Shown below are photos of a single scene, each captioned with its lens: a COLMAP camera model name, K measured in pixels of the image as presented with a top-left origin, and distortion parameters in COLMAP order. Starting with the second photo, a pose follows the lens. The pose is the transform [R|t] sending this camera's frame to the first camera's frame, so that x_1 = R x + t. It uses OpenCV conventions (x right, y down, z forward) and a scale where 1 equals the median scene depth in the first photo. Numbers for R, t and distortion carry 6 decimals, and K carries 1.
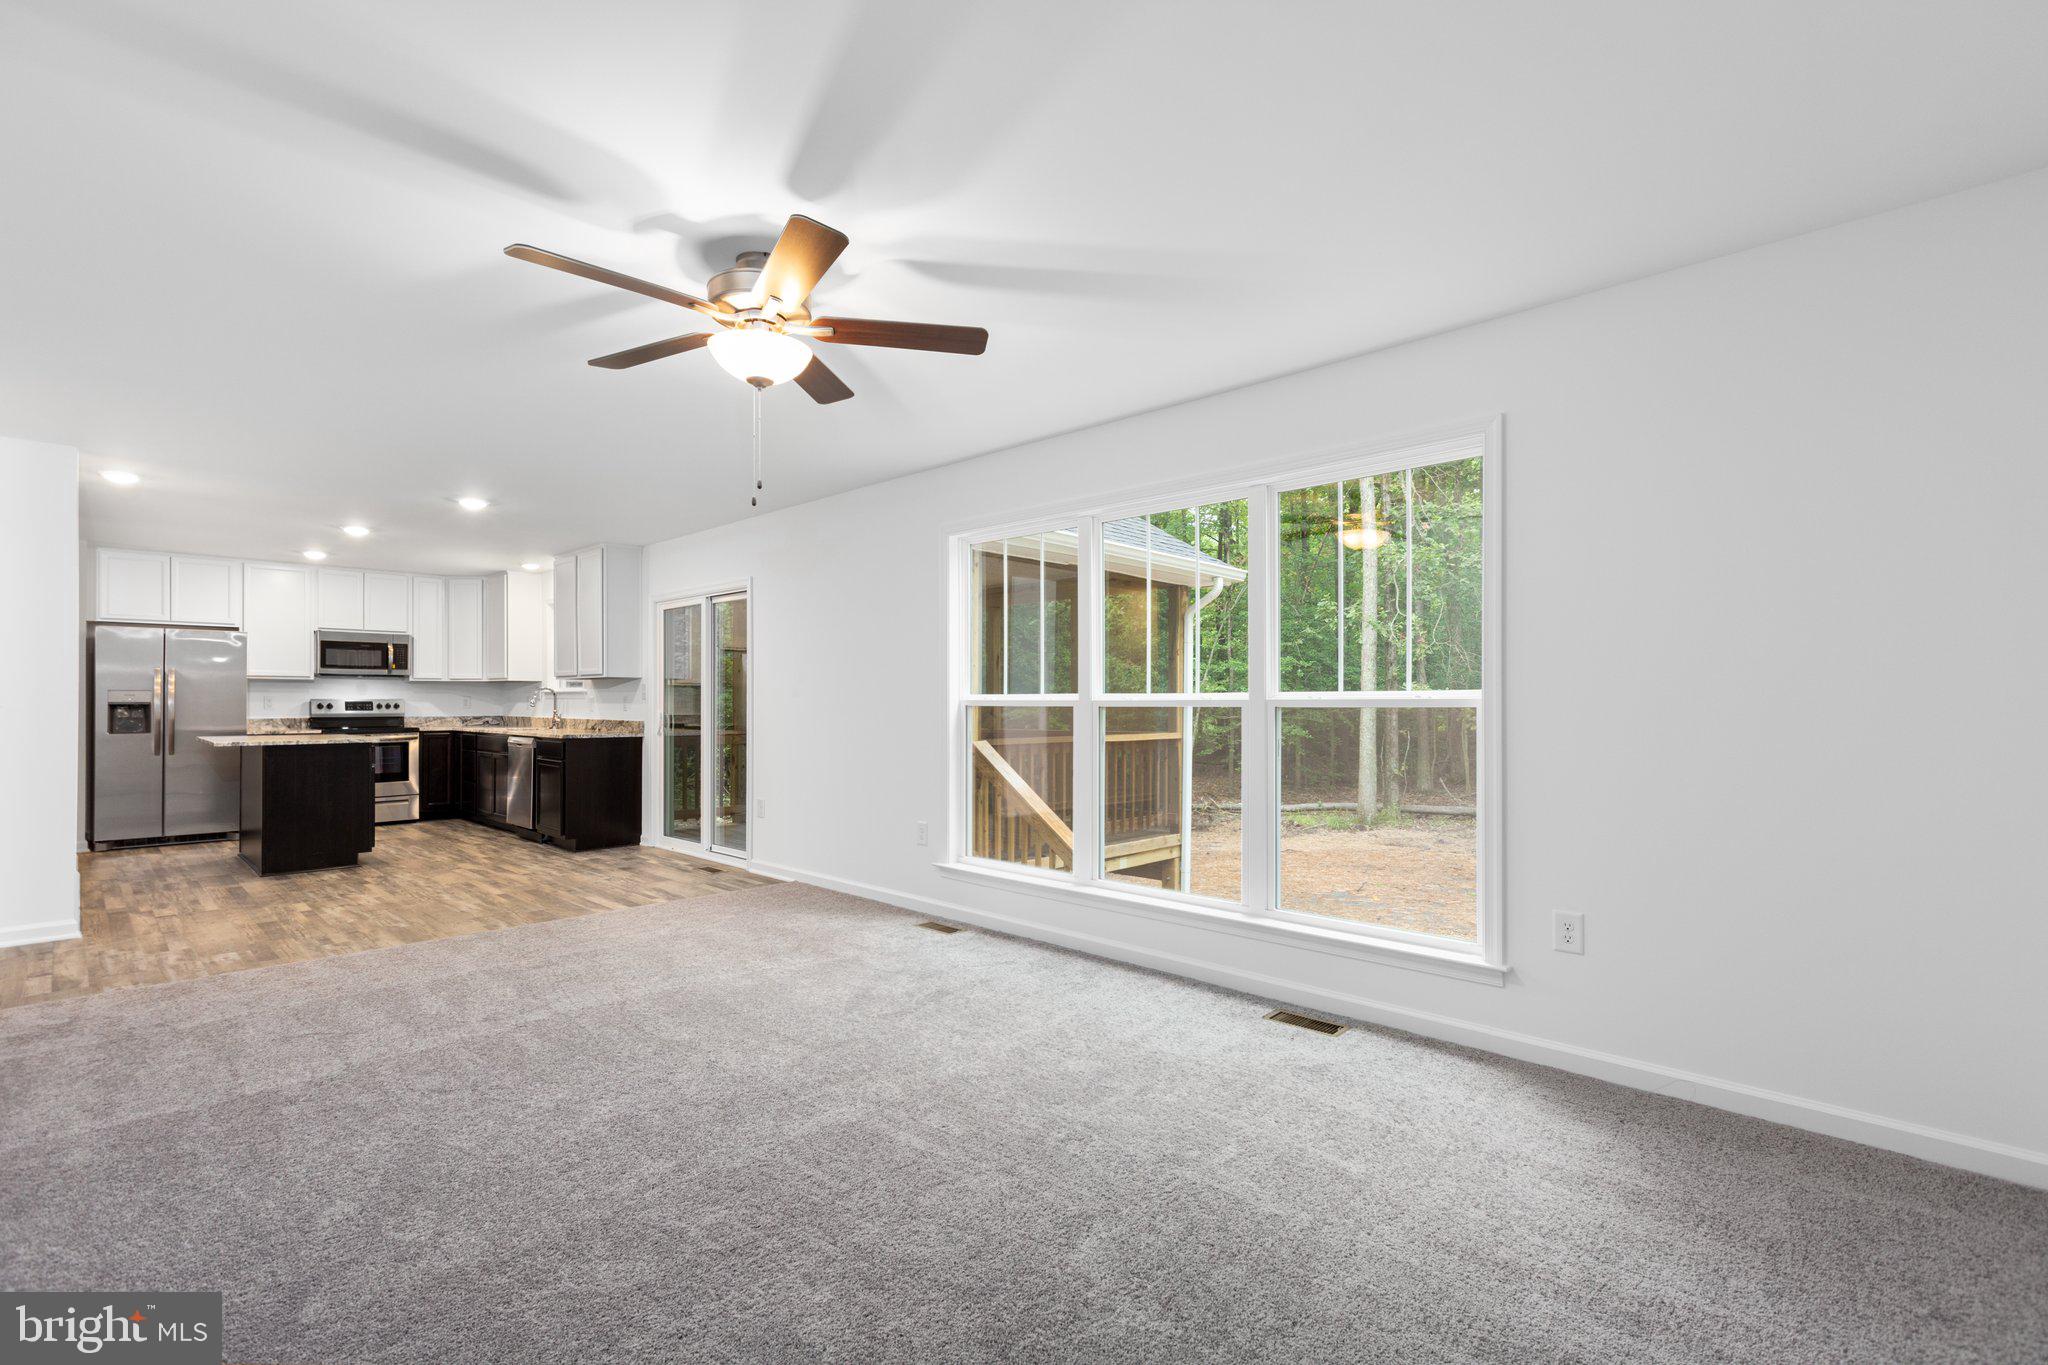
lens RADIAL K [[913.0, 0, 1015.4], [0, 913.0, 698.2], [0, 0, 1]] dist [-0.000922, -0.000187]
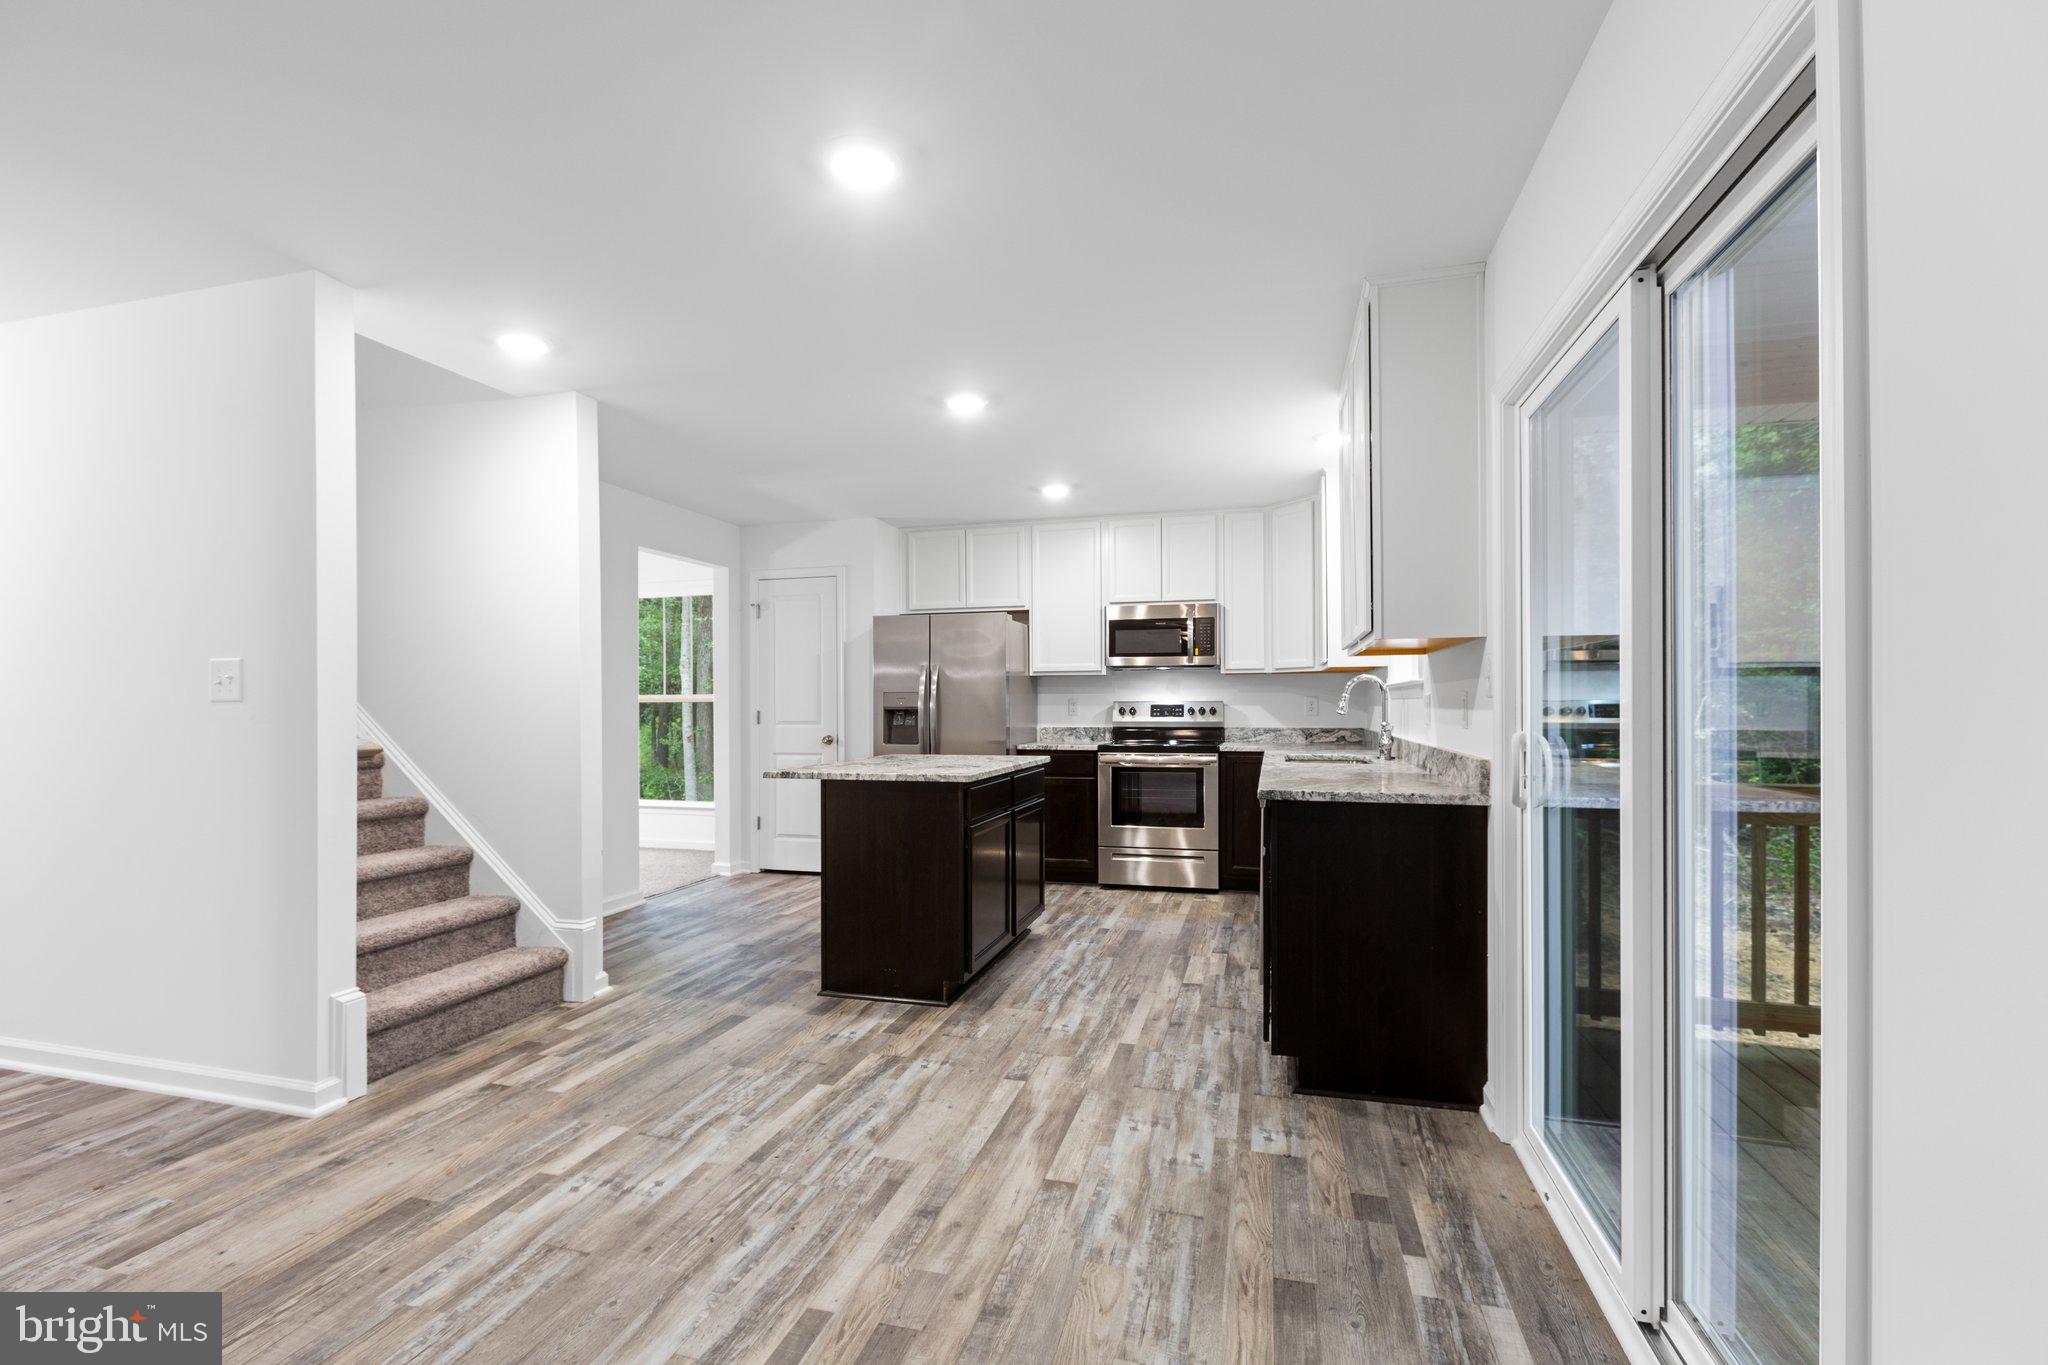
lens RADIAL K [[913.0, 0, 1015.4], [0, 913.0, 698.2], [0, 0, 1]] dist [-0.000922, -0.000187]
pose [[0.472035, -0.006596, -0.881555, -0.175534], [0.004086, 0.999978, -0.005294, 0.002260], [0.881571, -0.001103, 0.472051, 0.643603]]
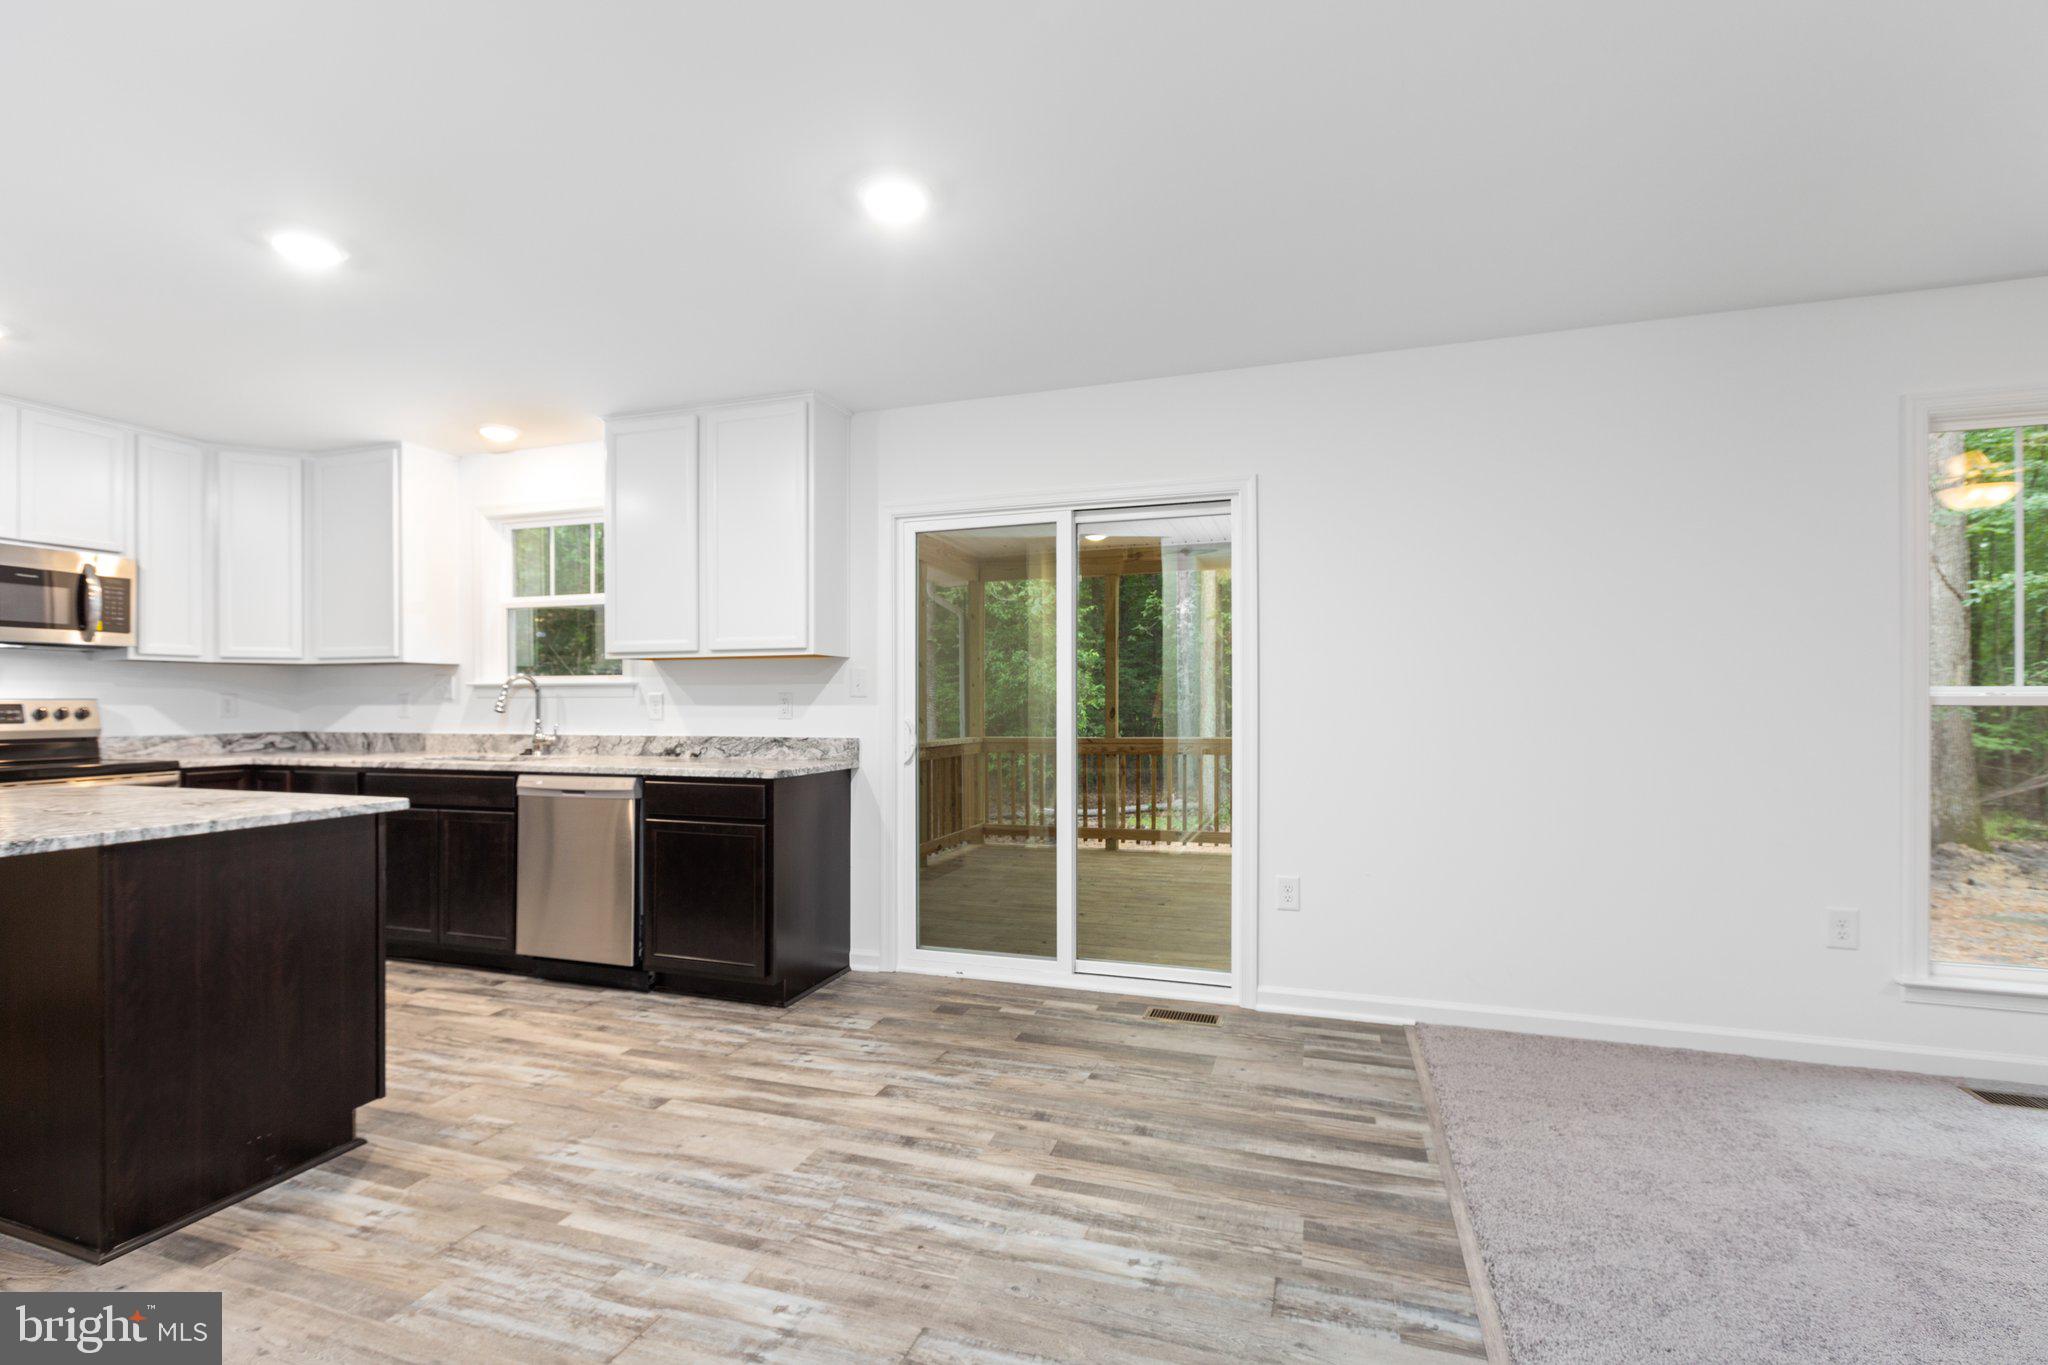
lens RADIAL K [[913.0, 0, 1015.4], [0, 913.0, 698.2], [0, 0, 1]] dist [-0.000922, -0.000187]
pose [[0.905095, -0.000833, 0.425209, -0.524574], [0.001616, 0.999998, -0.001481, 0.002508], [-0.425207, 0.002027, 0.905094, 0.451724]]
